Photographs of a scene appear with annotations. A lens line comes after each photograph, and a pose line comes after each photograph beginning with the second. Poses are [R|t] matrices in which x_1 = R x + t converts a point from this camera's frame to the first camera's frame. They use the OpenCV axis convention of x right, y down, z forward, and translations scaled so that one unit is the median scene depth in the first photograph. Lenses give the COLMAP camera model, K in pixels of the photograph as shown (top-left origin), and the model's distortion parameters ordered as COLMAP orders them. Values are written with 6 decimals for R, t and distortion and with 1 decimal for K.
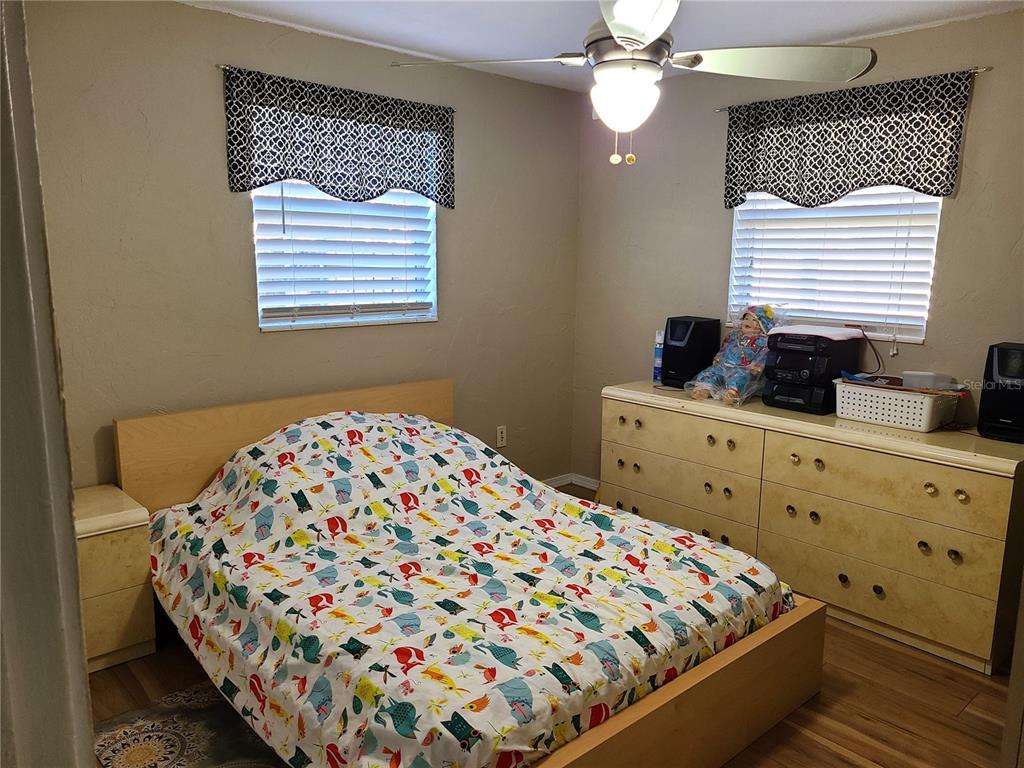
lens RADIAL K [[785.2, 0, 512.0], [0, 785.2, 384.0], [0, 0, 1]] dist [0.071299, 0.001121]
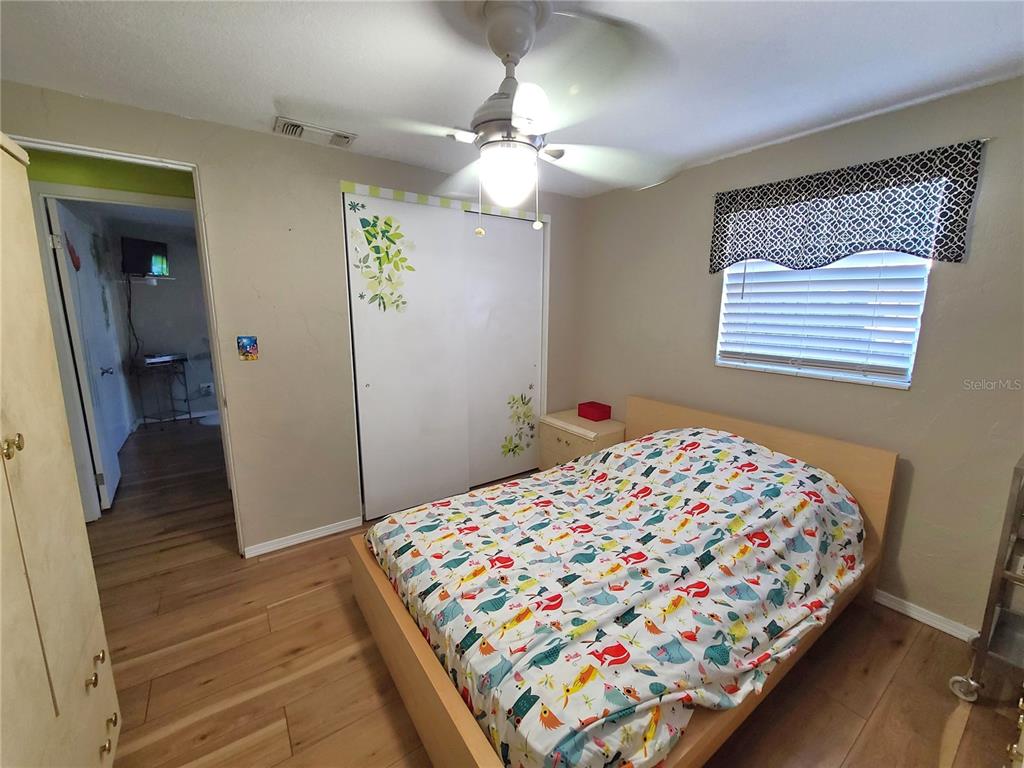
lens RADIAL K [[417.5, 0, 519.7], [0, 417.5, 379.4], [0, 0, 1]] dist [-0.000106, -0.000380]
pose [[-0.108700, 0.162802, -0.980653, 0.497992], [-0.178047, 0.967357, 0.180330, -0.117212], [0.978000, 0.194205, -0.076166, 0.706631]]
